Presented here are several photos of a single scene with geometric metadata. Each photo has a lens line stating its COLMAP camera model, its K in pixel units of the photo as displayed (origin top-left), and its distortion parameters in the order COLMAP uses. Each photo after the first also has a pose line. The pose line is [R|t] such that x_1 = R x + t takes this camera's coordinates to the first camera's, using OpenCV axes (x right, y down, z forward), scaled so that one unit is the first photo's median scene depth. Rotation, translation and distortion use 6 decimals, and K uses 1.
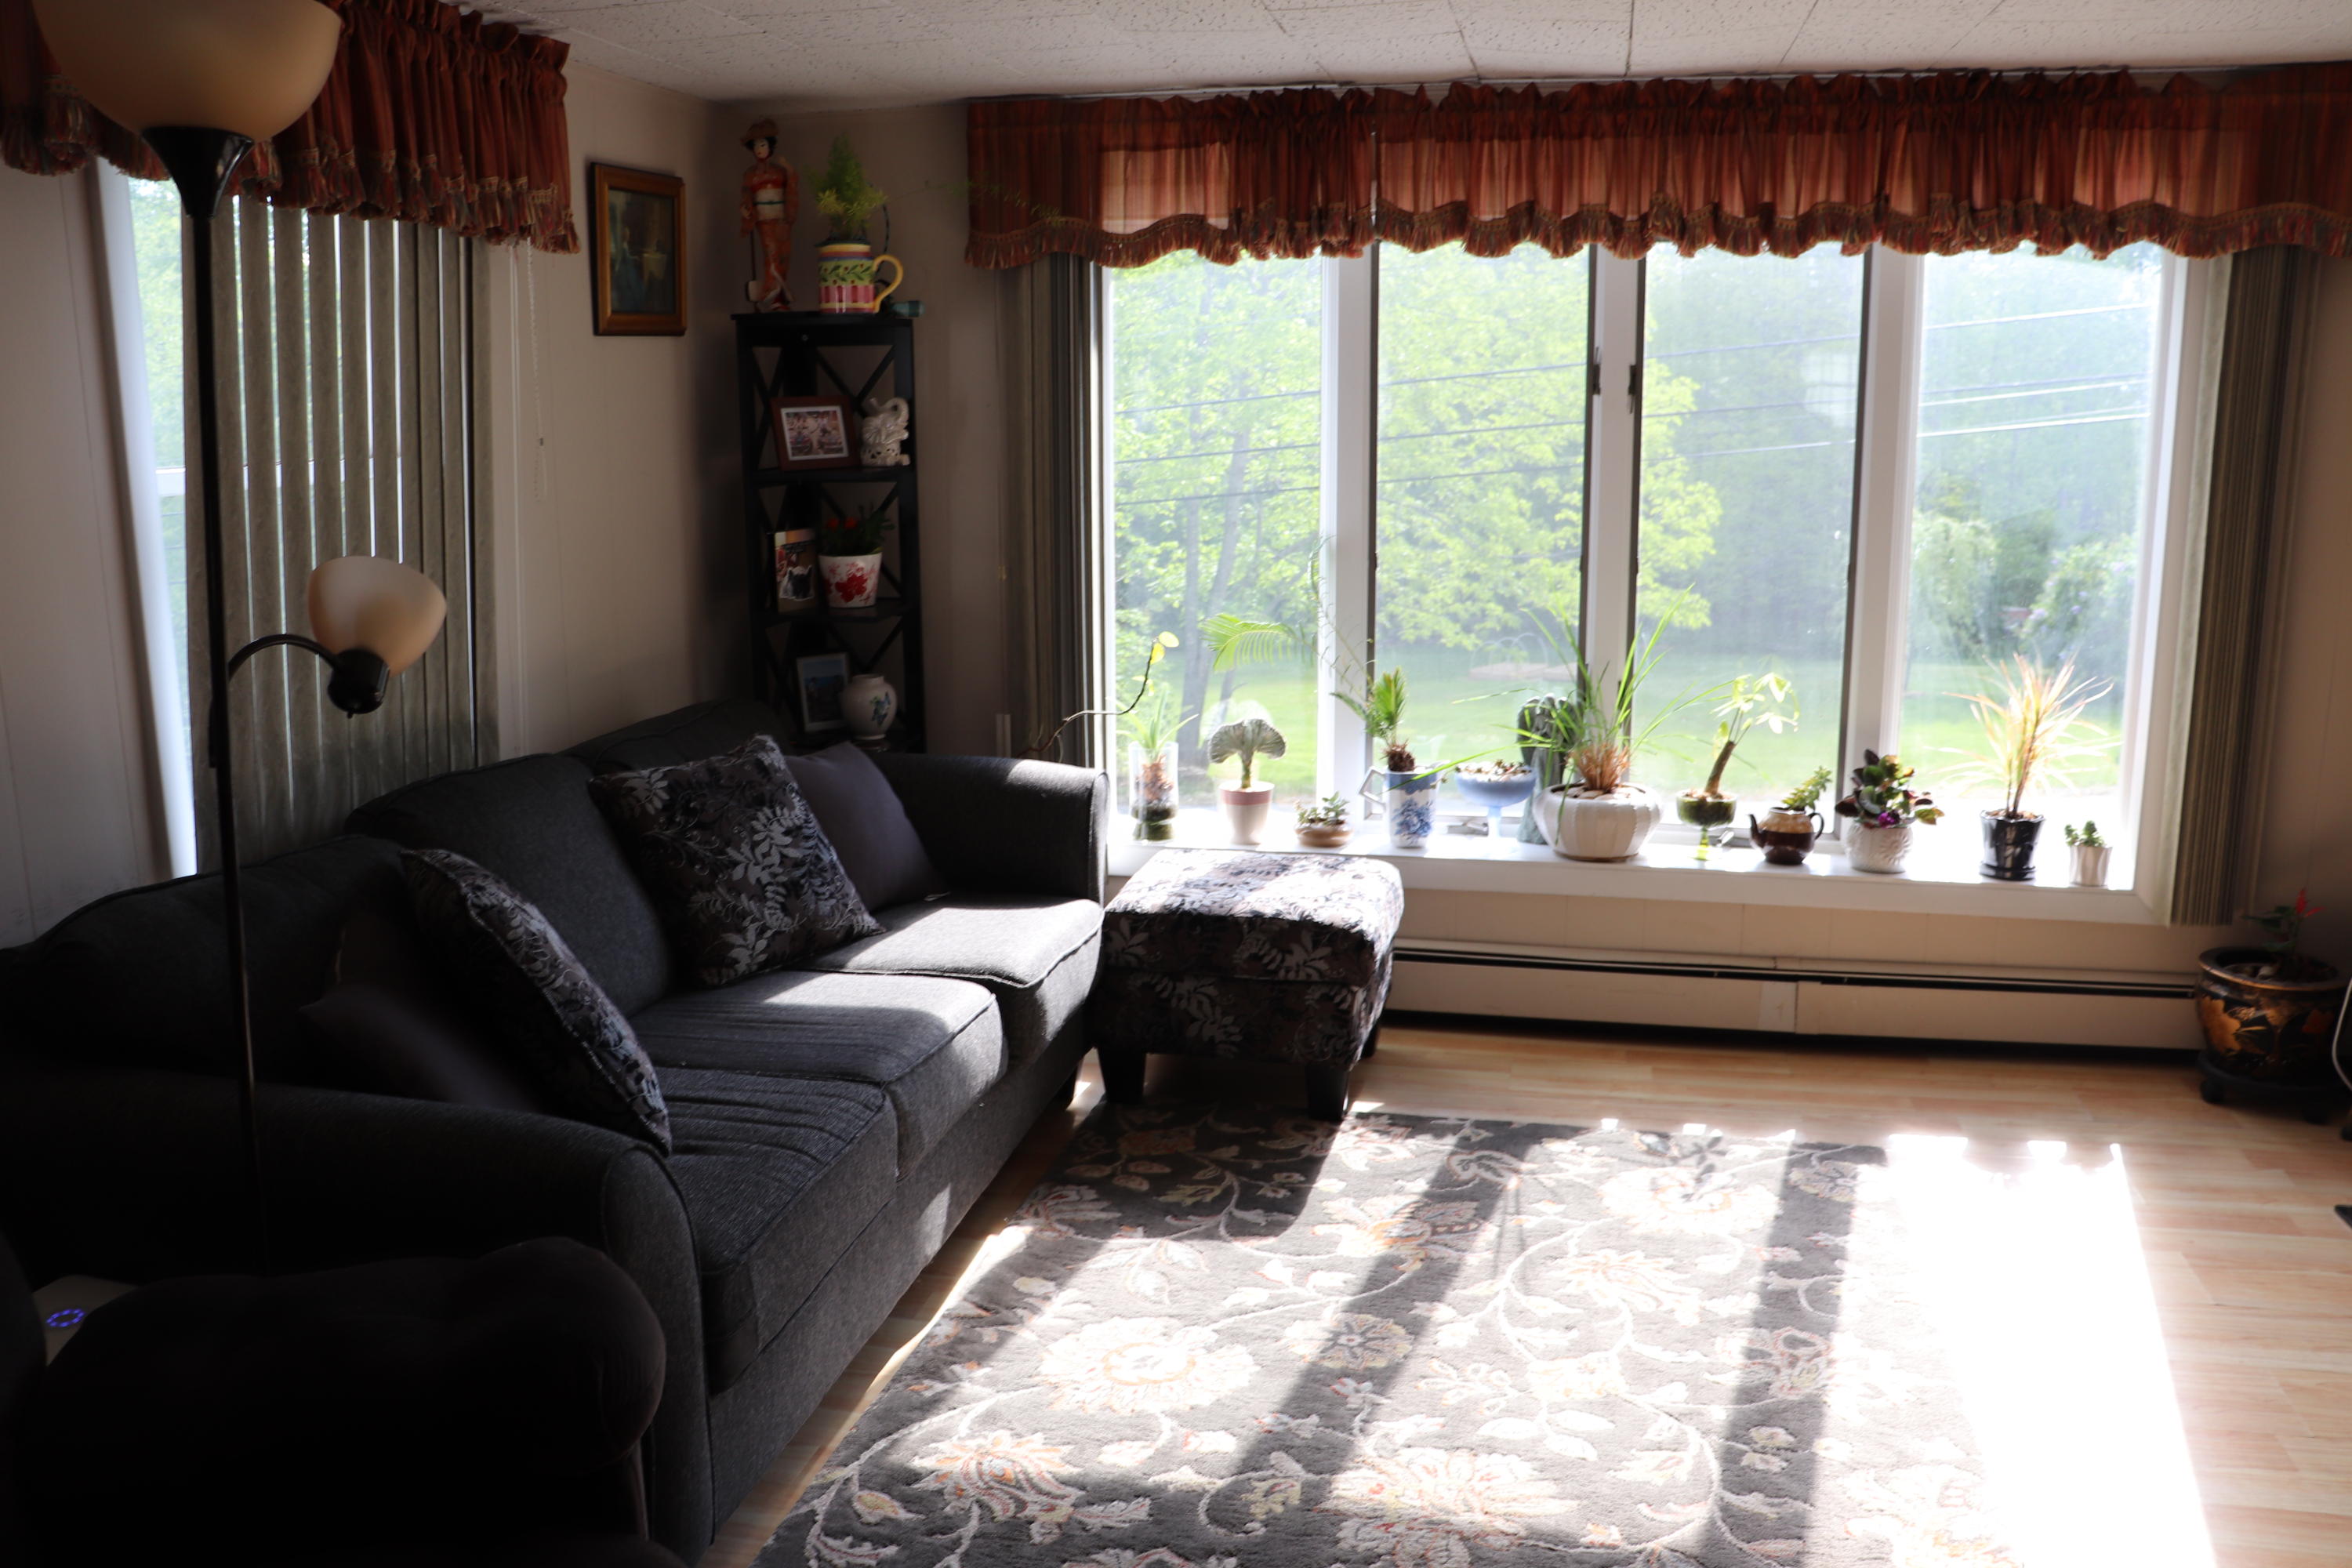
lens RADIAL K [[1932.2, 0, 1171.0], [0, 1932.2, 799.2], [0, 0, 1]] dist [-0.171560, 0.139839]
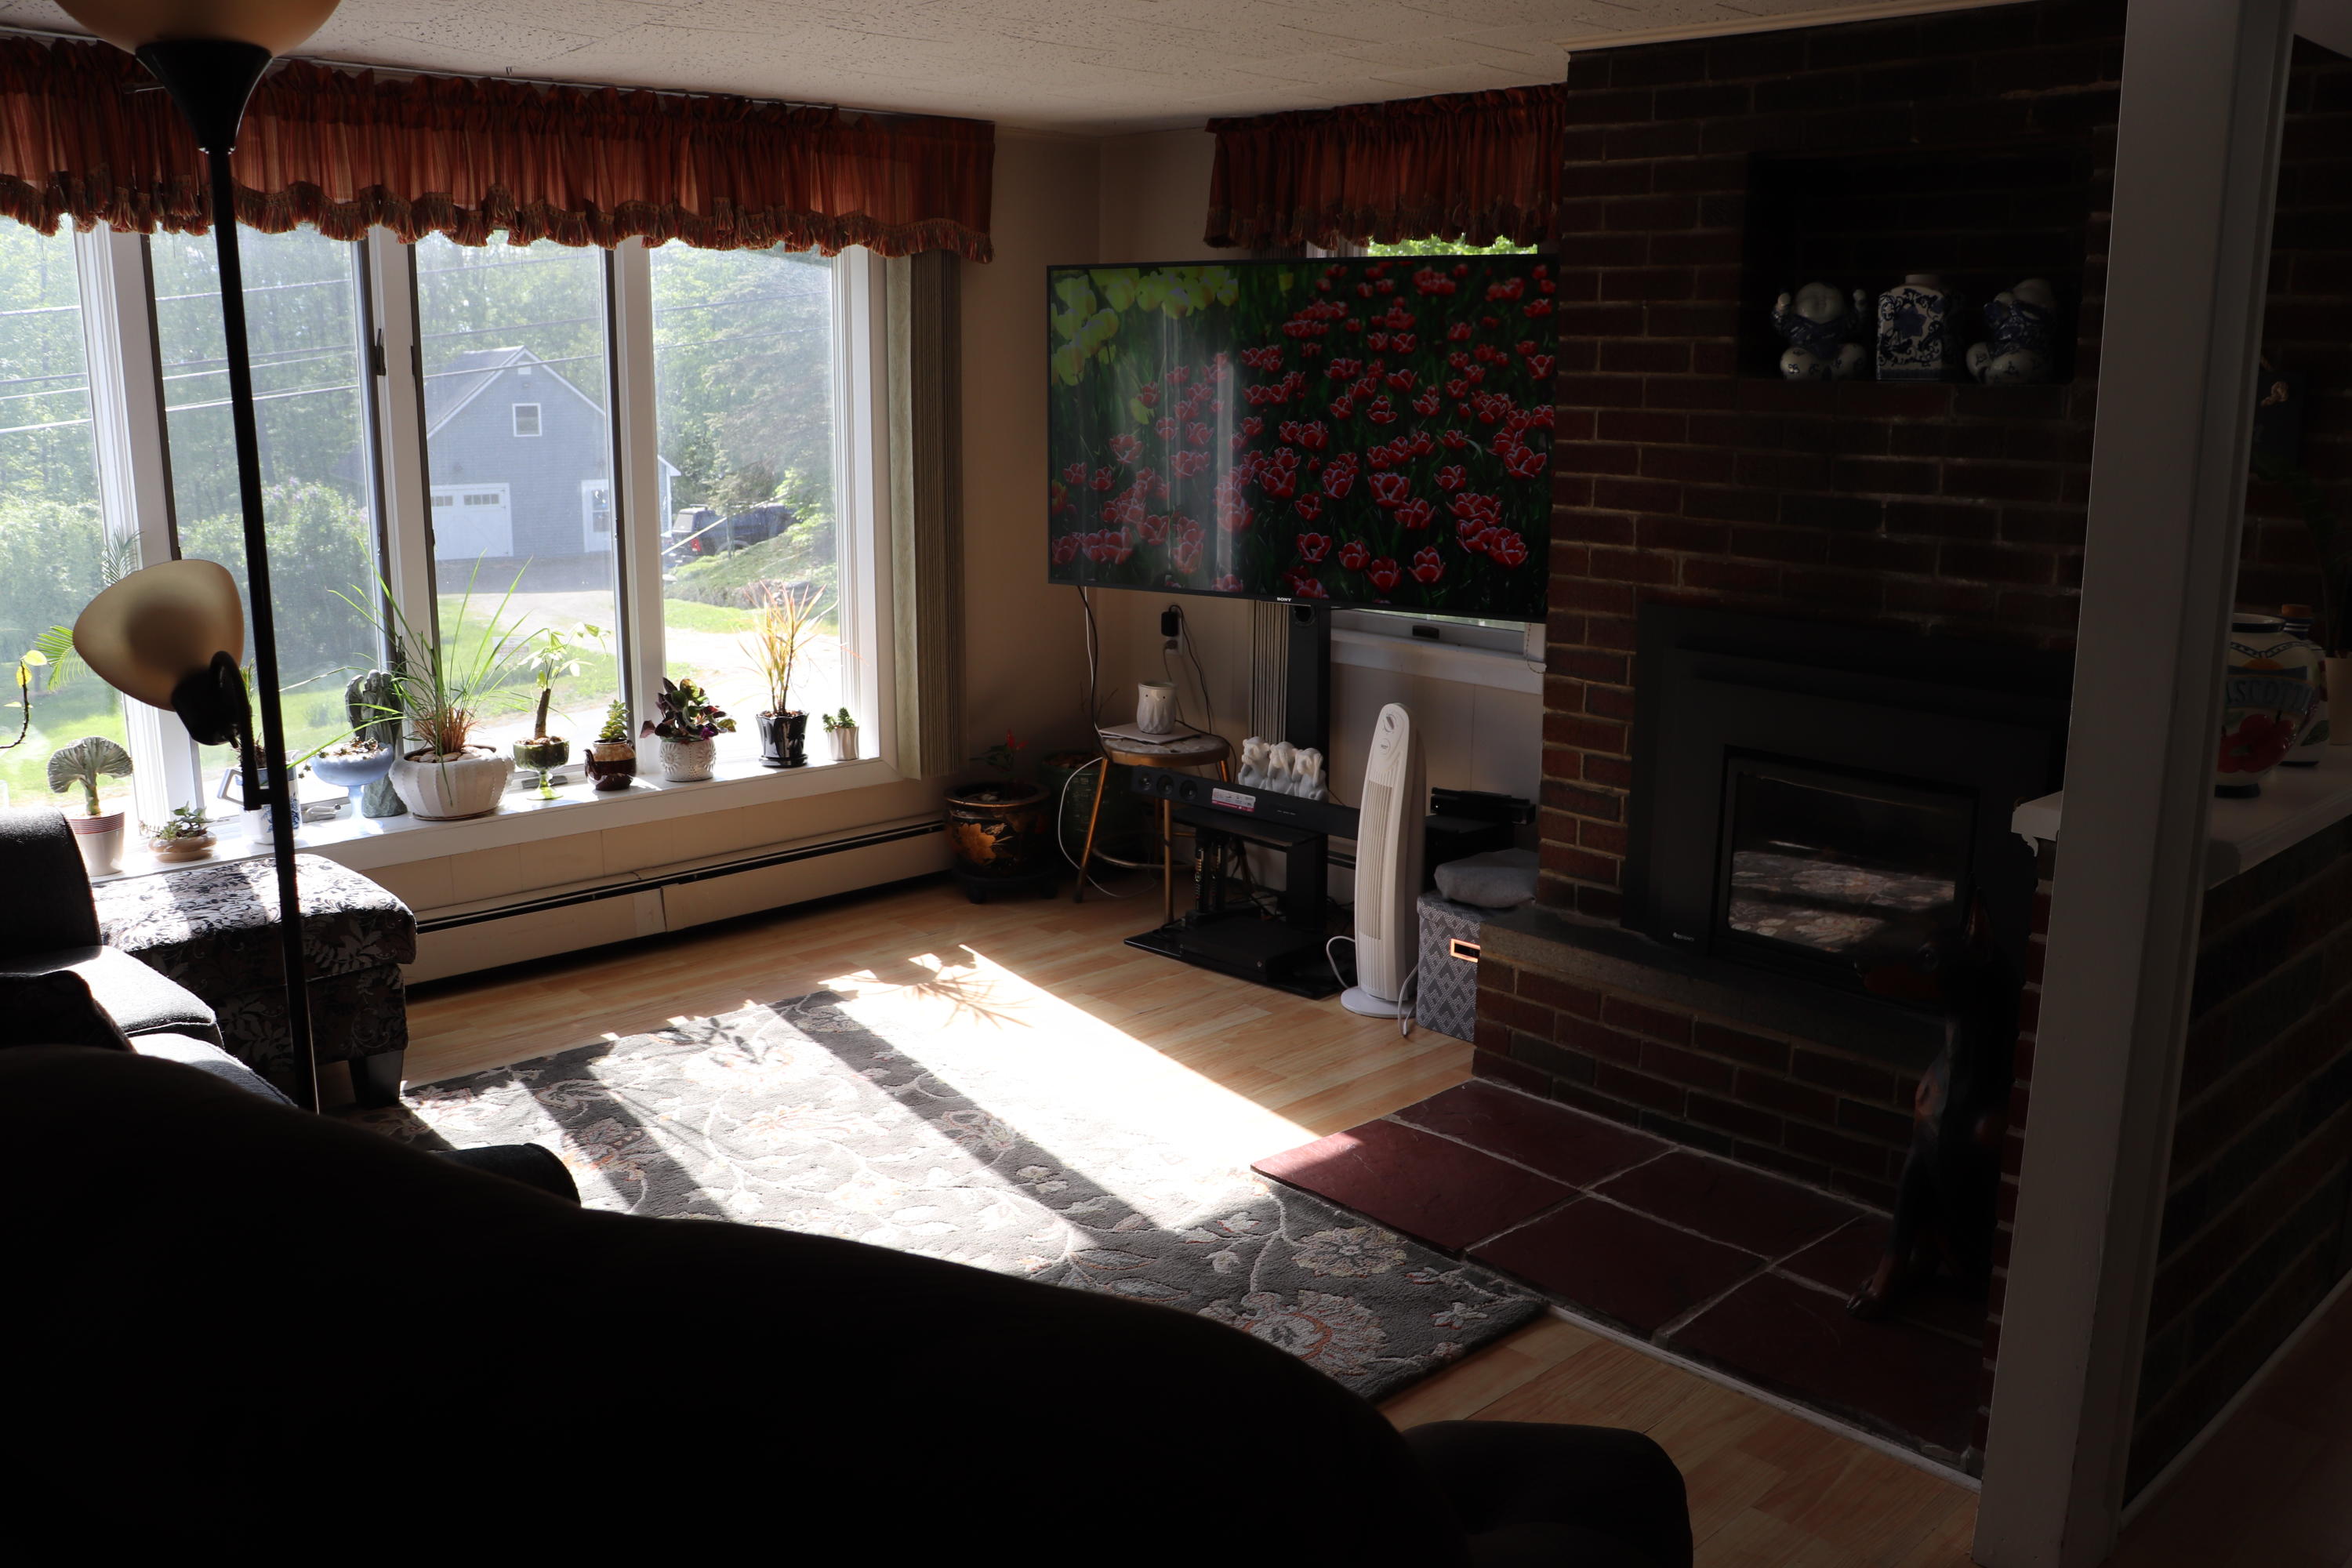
lens RADIAL K [[1932.2, 0, 1194.5], [0, 1932.2, 799.6], [0, 0, 1]] dist [-0.171560, 0.139839]
pose [[0.564135, -0.173380, 0.807274, -0.438852], [0.160971, 0.982039, 0.098426, -0.017381], [-0.809840, 0.074423, 0.581912, 0.080875]]
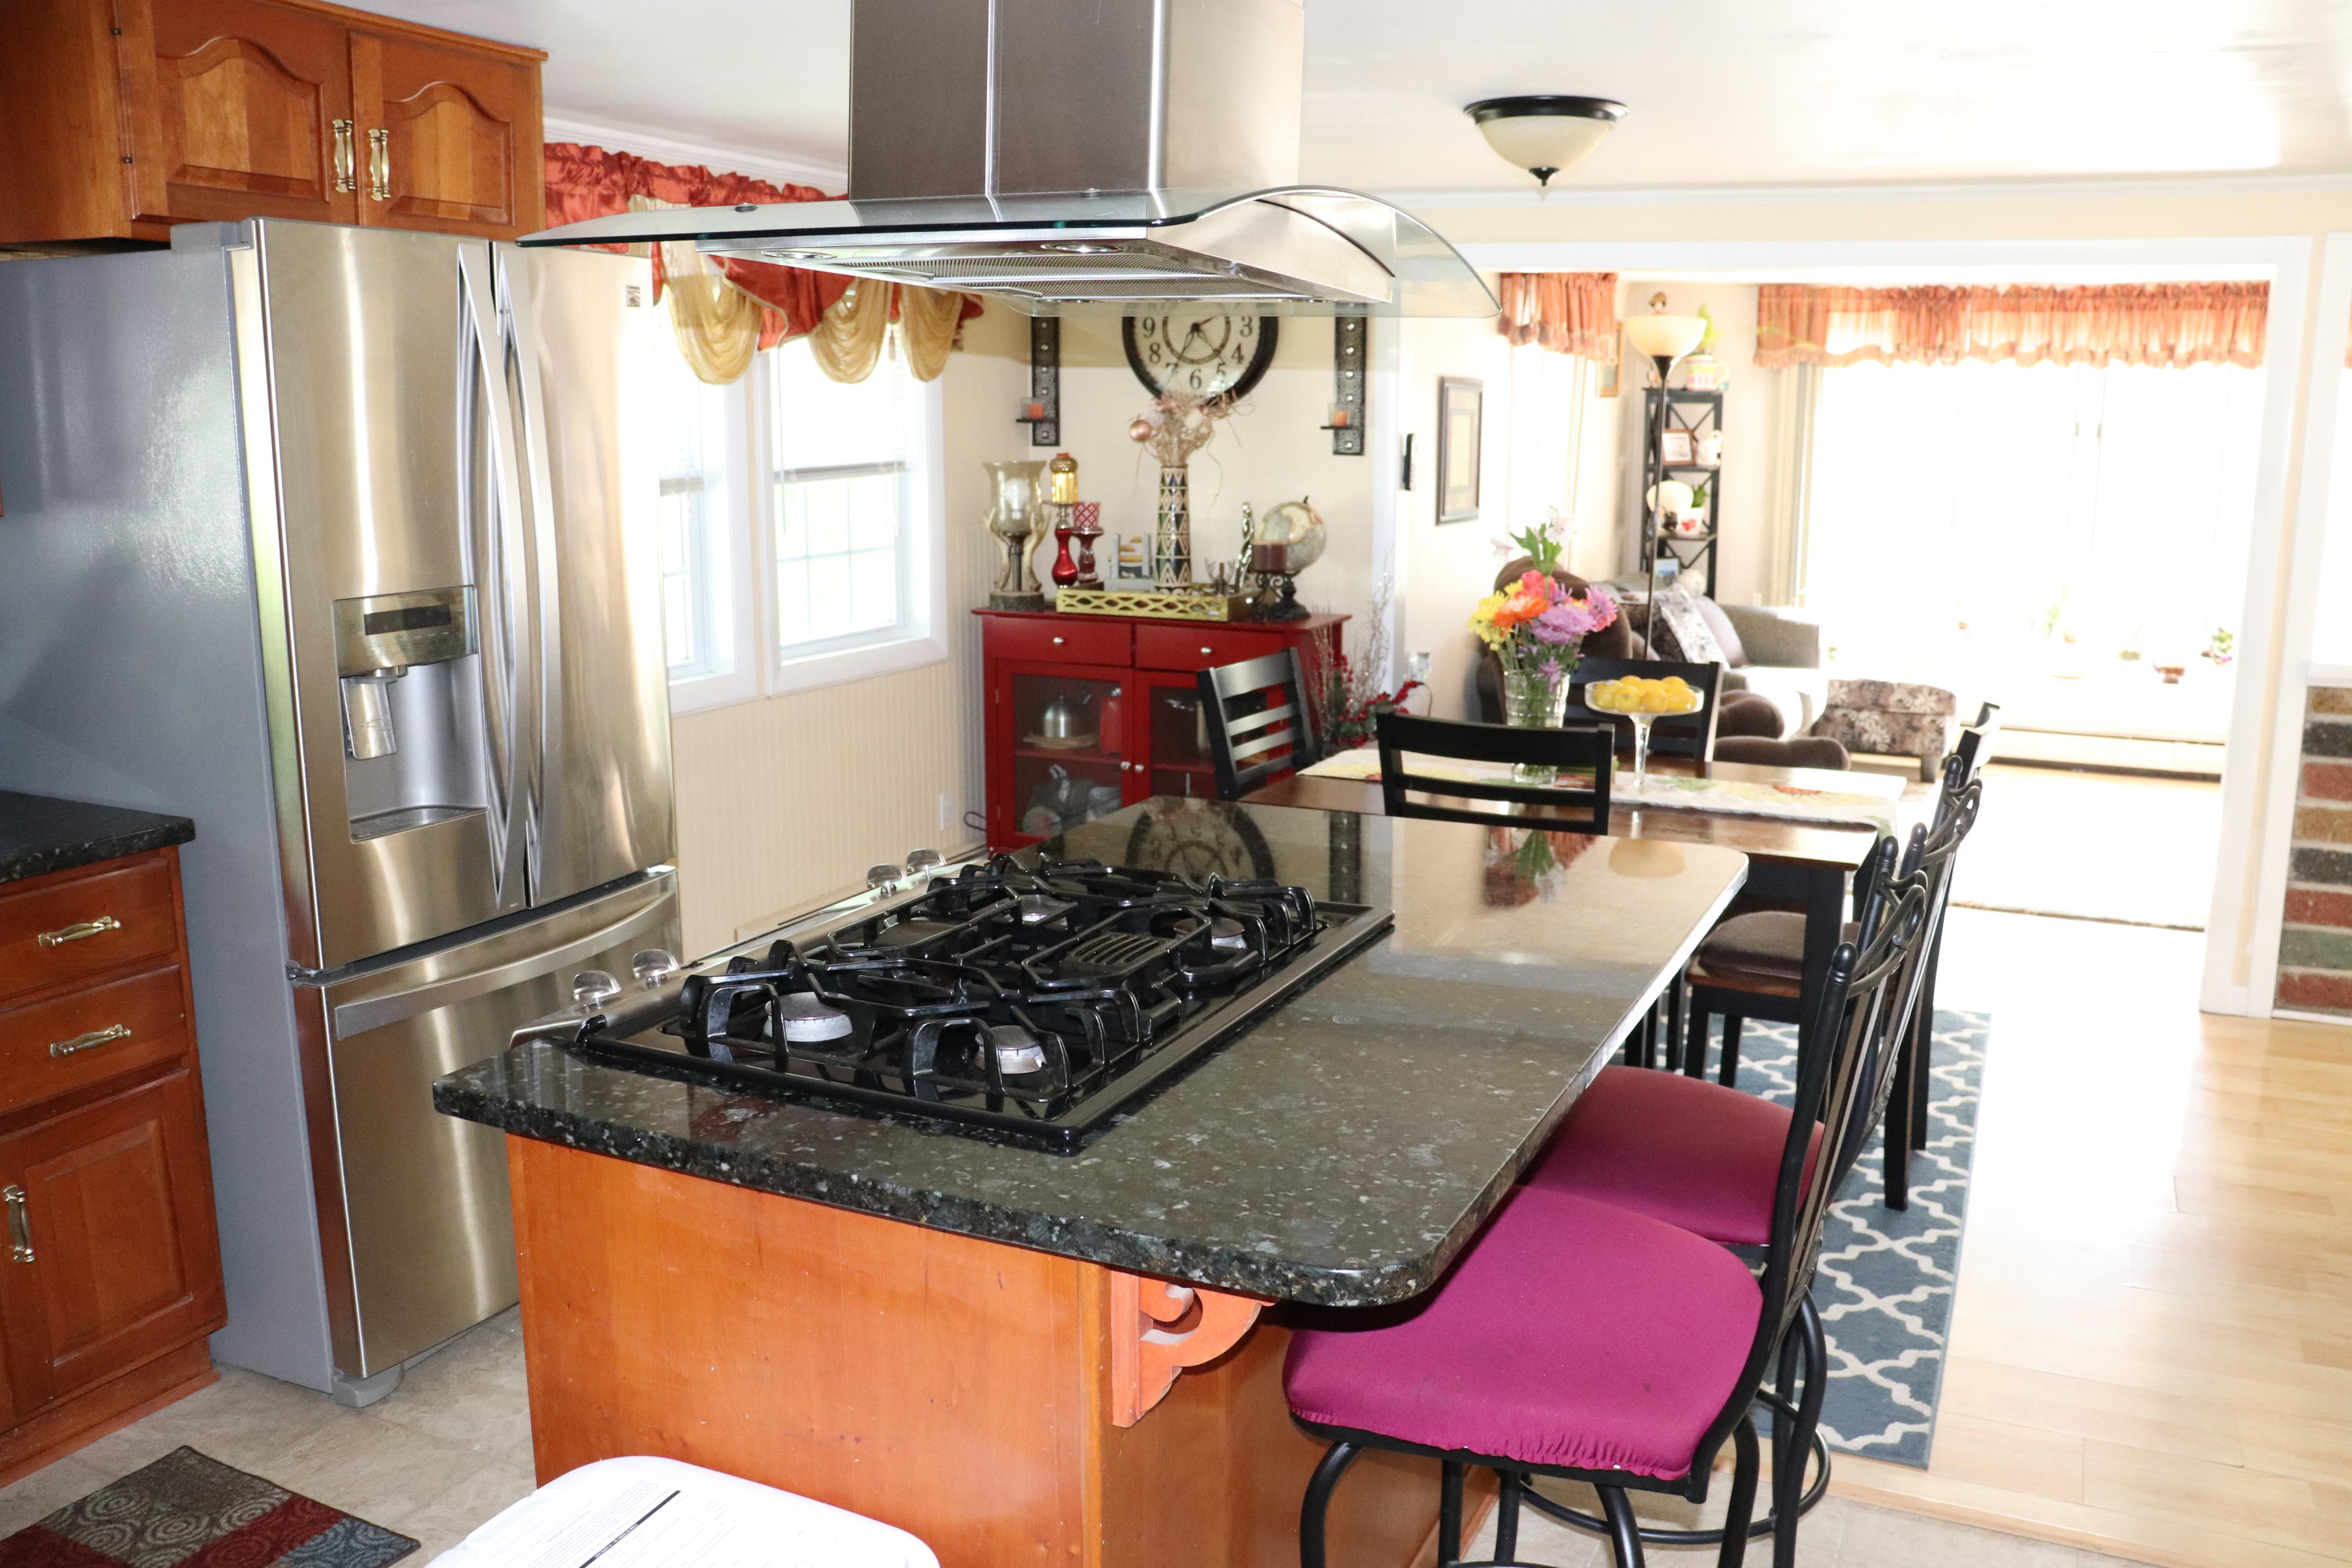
lens RADIAL K [[1932.2, 0, 1176.5], [0, 1932.2, 793.8], [0, 0, 1]] dist [-0.171560, 0.139839]
pose [[0.972787, 0.051059, -0.226005, -0.247481], [-0.052369, 0.998628, 0.000199, 0.218576], [0.225705, 0.011642, 0.974126, -1.164376]]
